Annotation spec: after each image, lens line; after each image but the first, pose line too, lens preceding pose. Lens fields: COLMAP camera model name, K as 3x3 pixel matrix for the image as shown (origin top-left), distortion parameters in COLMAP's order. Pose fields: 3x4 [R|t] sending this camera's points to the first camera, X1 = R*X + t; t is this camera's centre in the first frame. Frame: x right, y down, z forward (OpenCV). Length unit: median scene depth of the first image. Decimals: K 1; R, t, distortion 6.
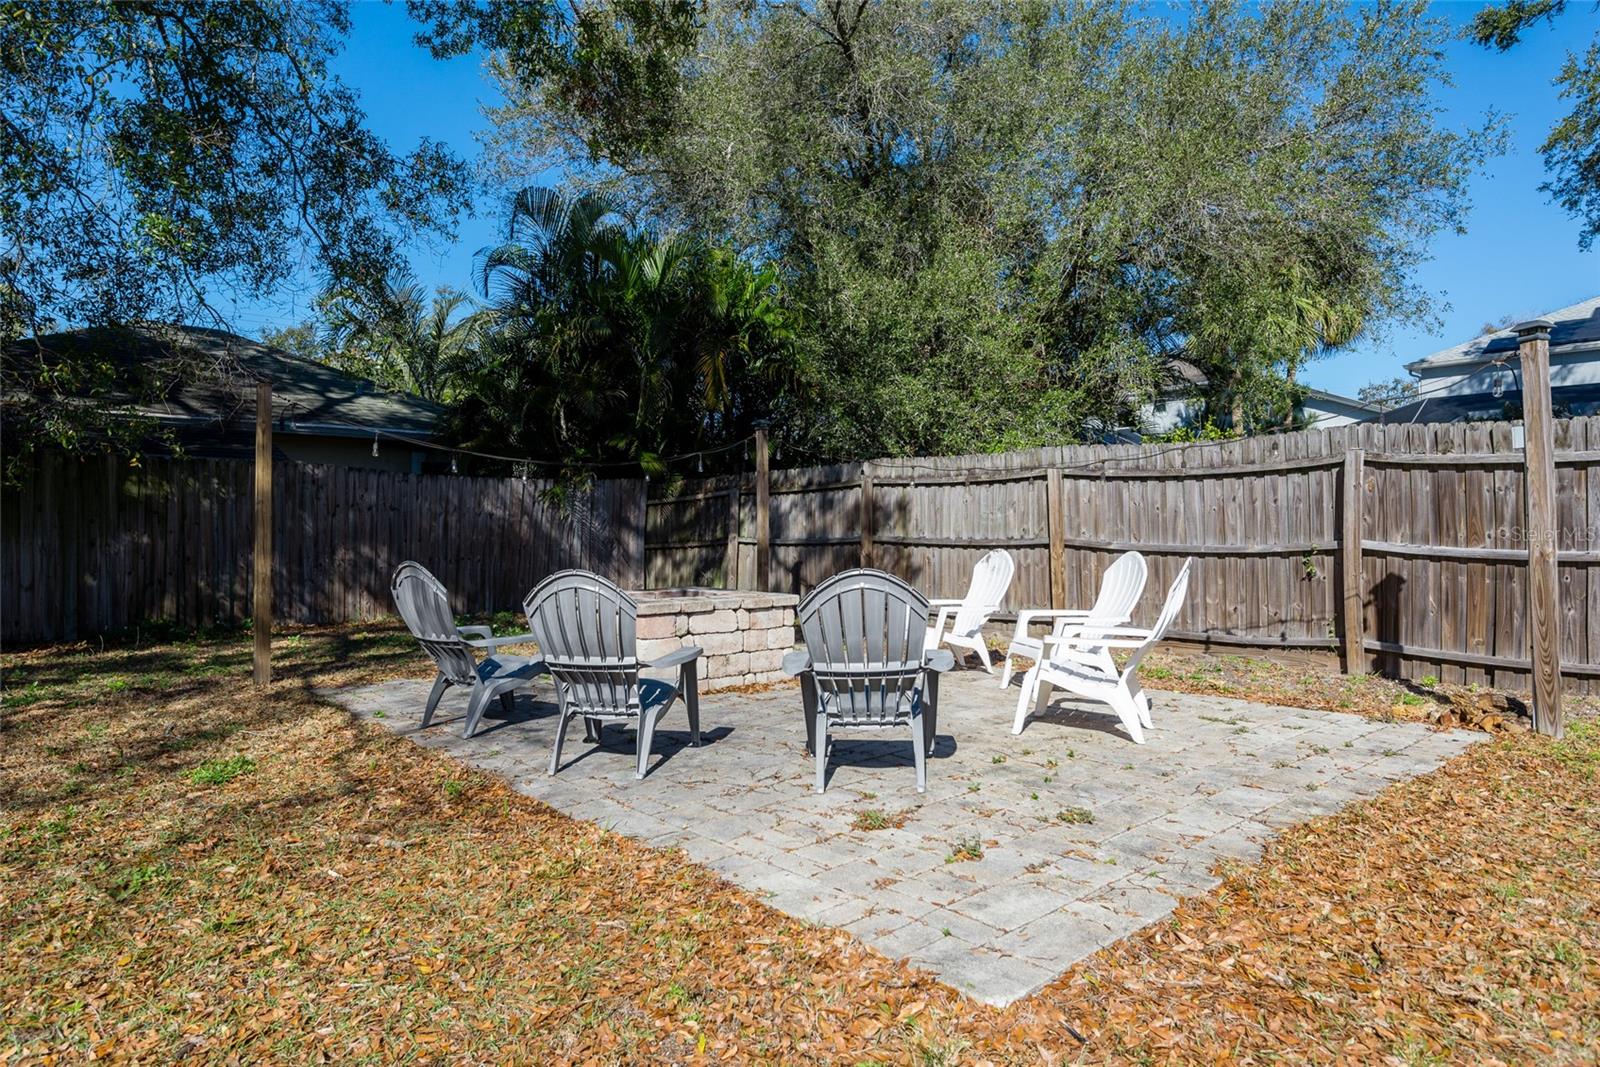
lens RADIAL K [[1012.7, 0, 800.0], [0, 1012.7, 533.5], [0, 0, 1]] dist [0.064938, 0.000085]
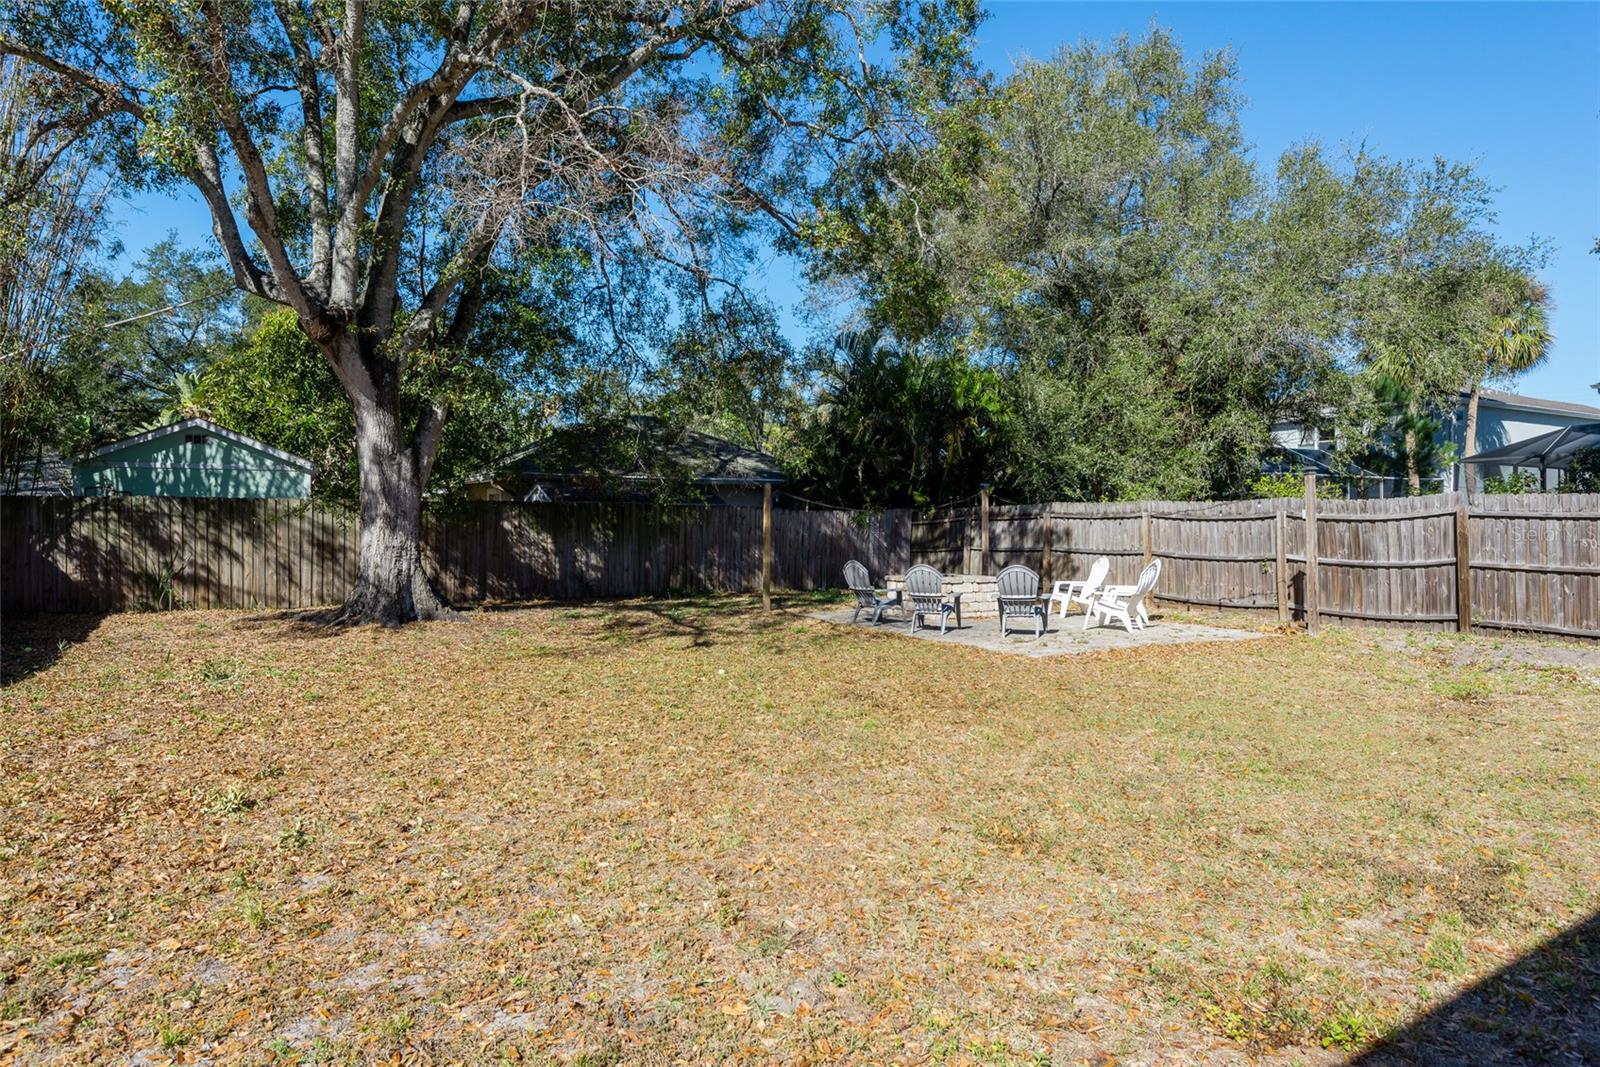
lens RADIAL K [[1012.7, 0, 800.0], [0, 1012.7, 533.5], [0, 0, 1]] dist [0.064938, 0.000085]
pose [[0.976027, 0.003773, -0.217618, 0.033834], [-0.003172, 0.999990, 0.003111, -0.026135], [0.217628, -0.002346, 0.976029, -0.826426]]
